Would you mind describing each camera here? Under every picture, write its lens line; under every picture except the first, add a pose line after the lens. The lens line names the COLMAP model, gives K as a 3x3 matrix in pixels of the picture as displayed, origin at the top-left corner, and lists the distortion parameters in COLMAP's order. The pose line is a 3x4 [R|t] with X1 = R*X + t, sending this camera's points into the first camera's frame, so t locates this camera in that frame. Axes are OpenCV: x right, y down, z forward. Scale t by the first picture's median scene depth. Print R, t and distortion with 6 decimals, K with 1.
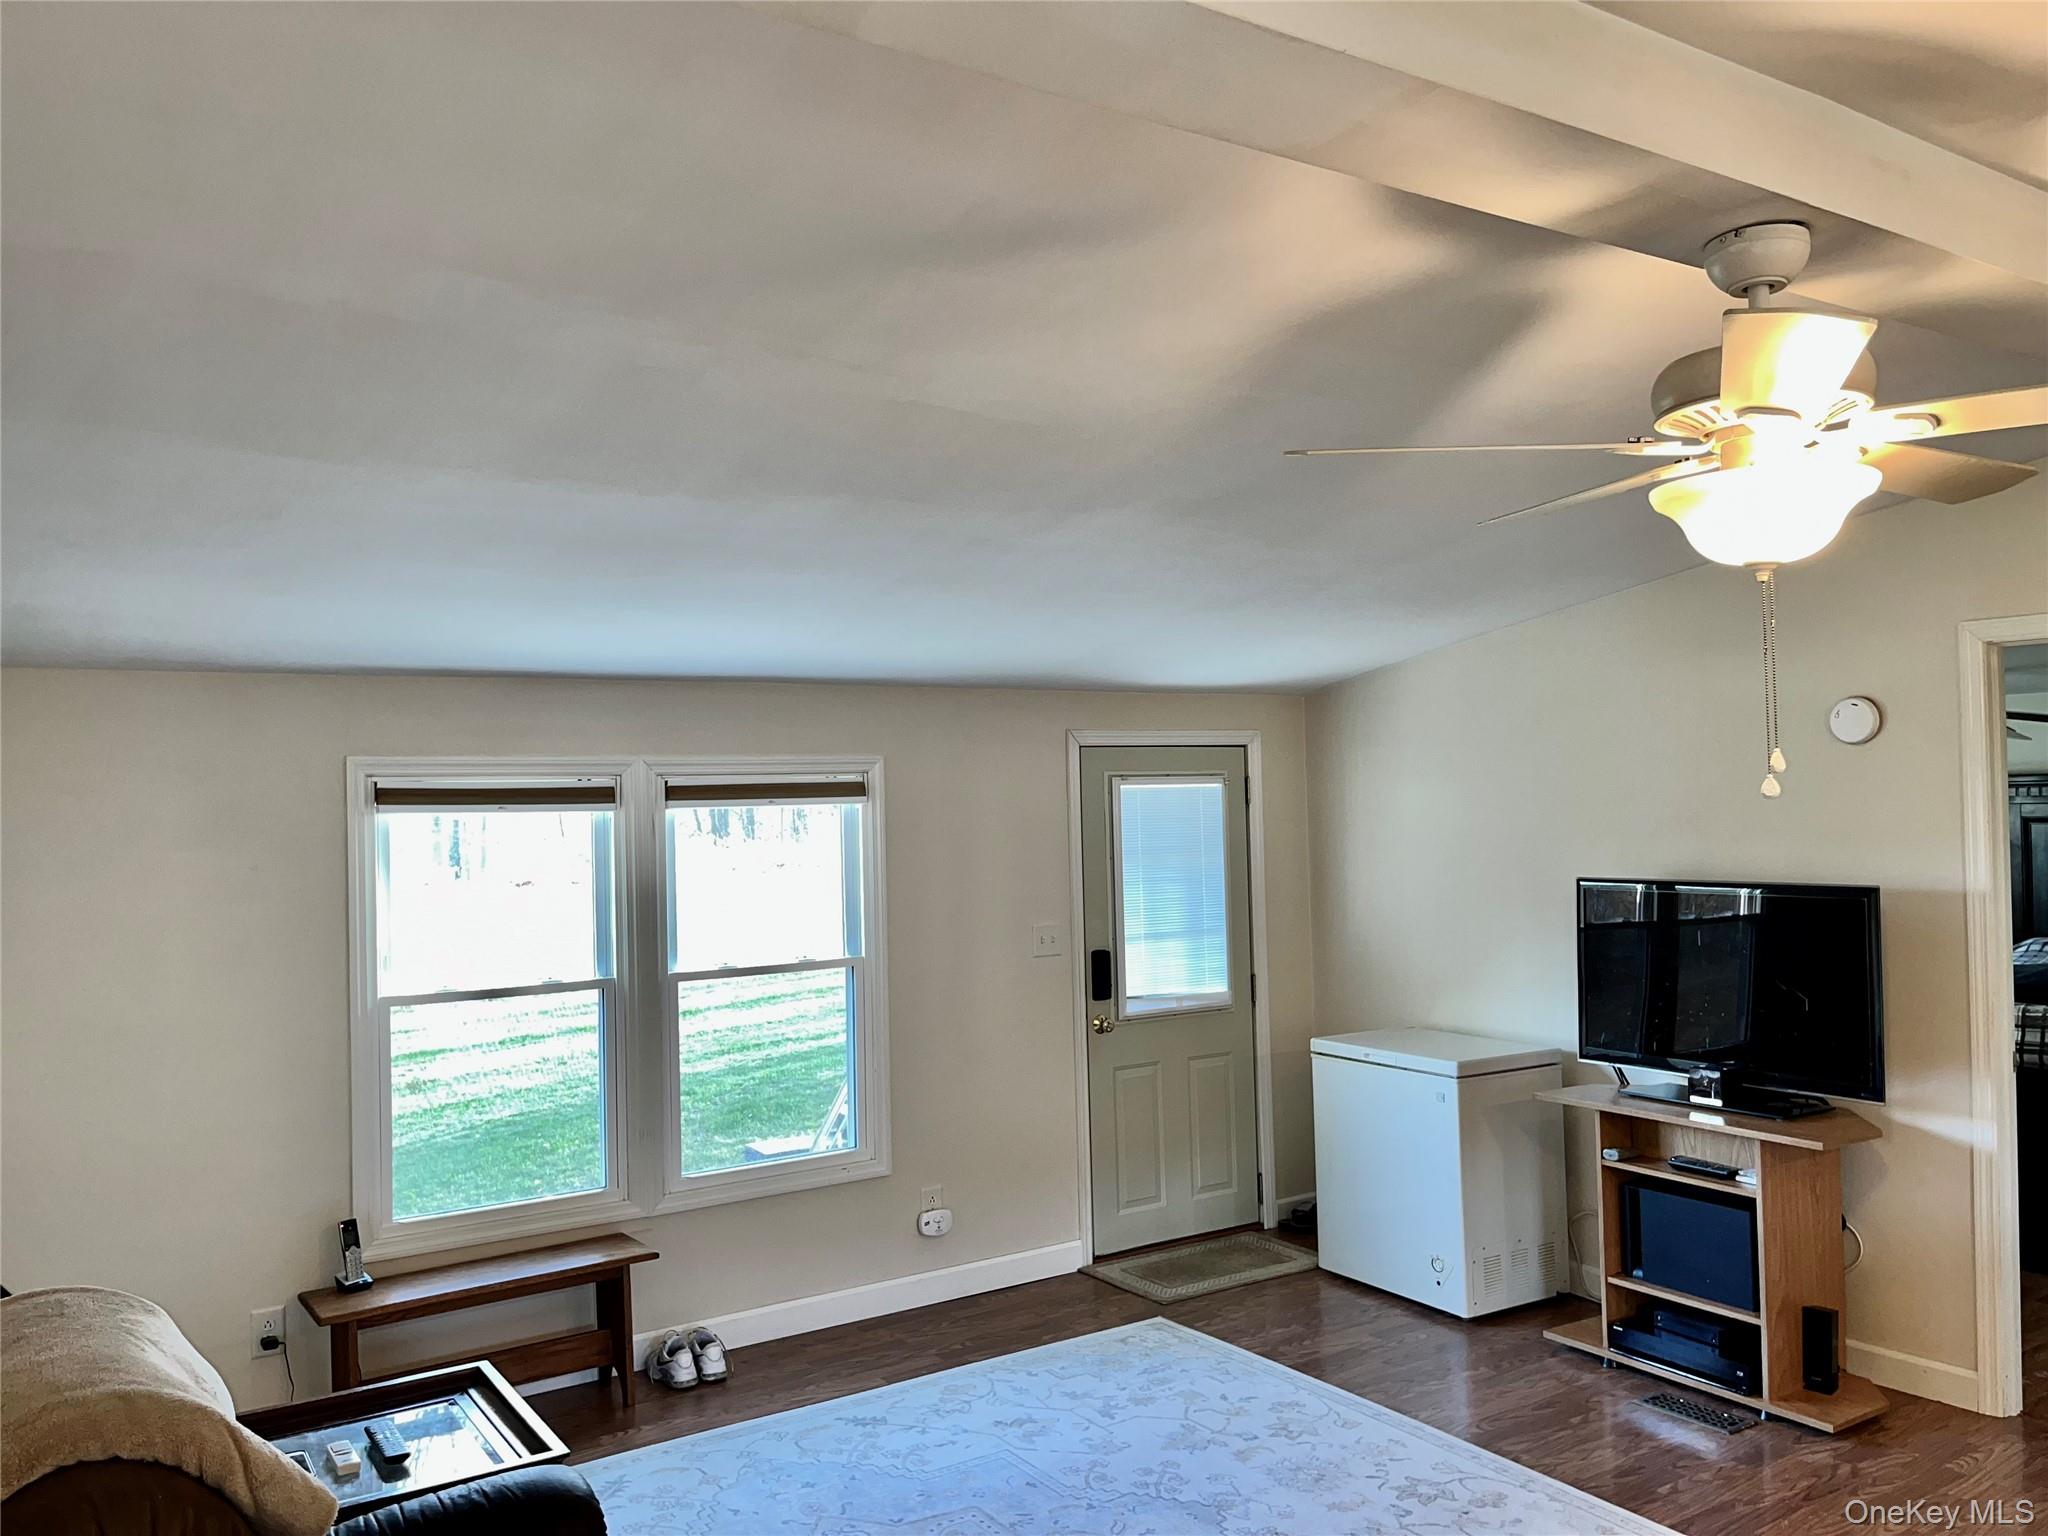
lens RADIAL K [[1556.0, 0, 1024.0], [0, 1556.0, 768.0], [0, 0, 1]] dist [0.032442, -0.001590]
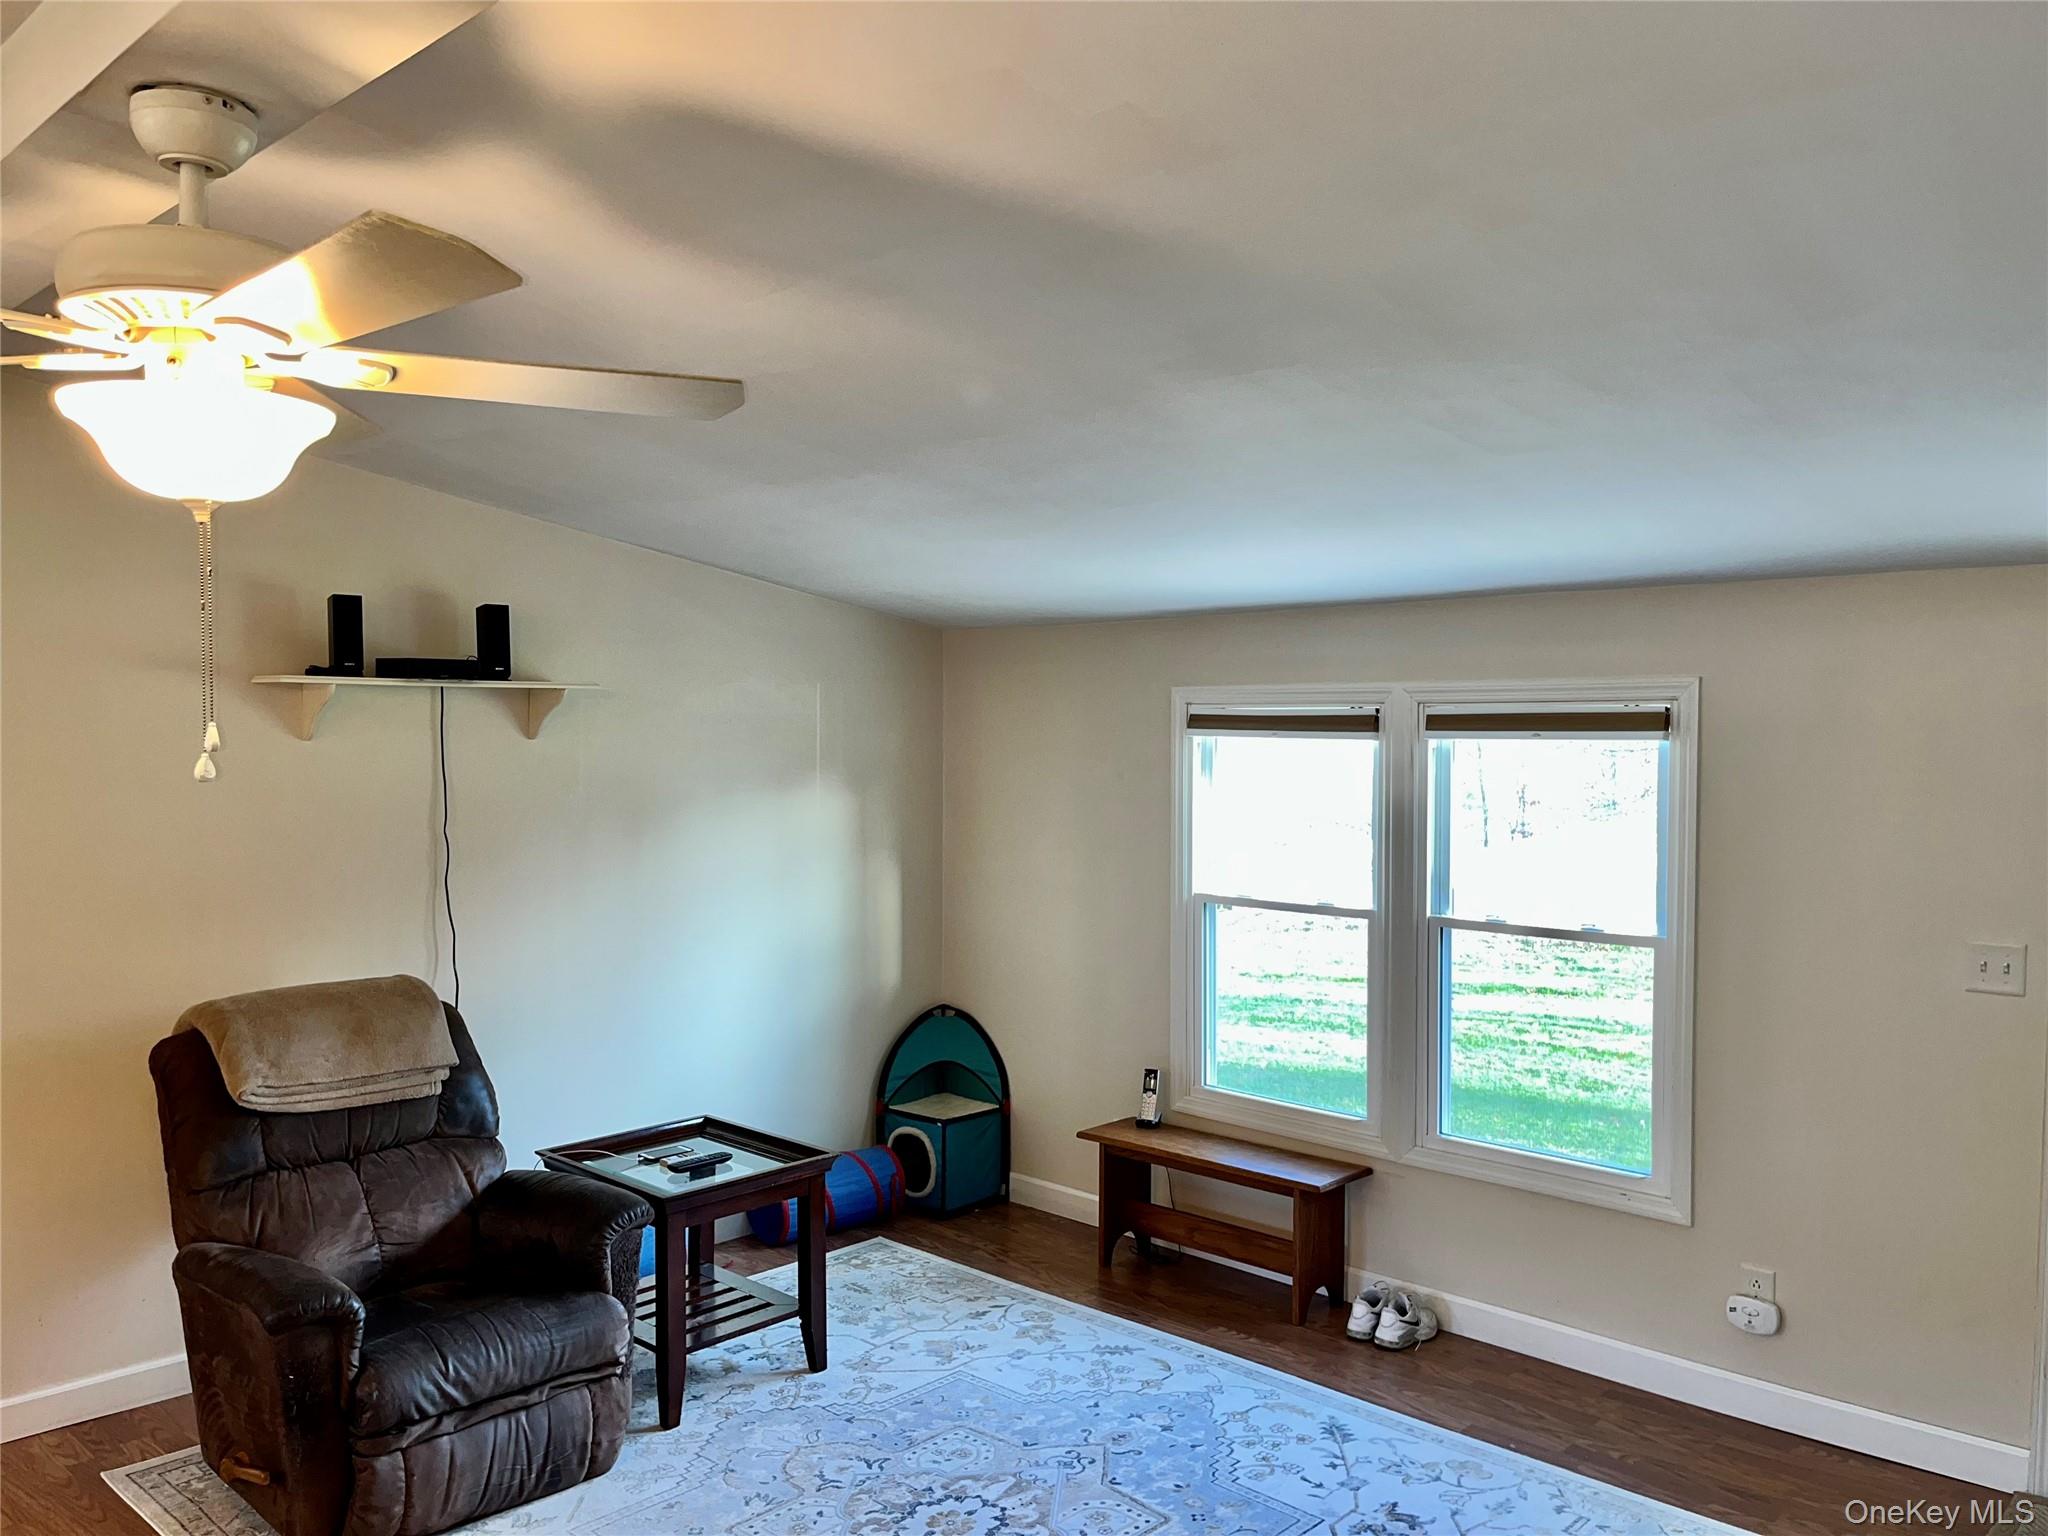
lens RADIAL K [[1586.3, 0, 1024.0], [0, 1586.3, 768.0], [0, 0, 1]] dist [-0.001540, -0.002120]
pose [[0.215475, 0.050753, -0.975189, 0.647541], [0.015734, 0.998338, 0.055435, -0.013042], [0.976383, -0.027288, 0.214319, 0.572232]]
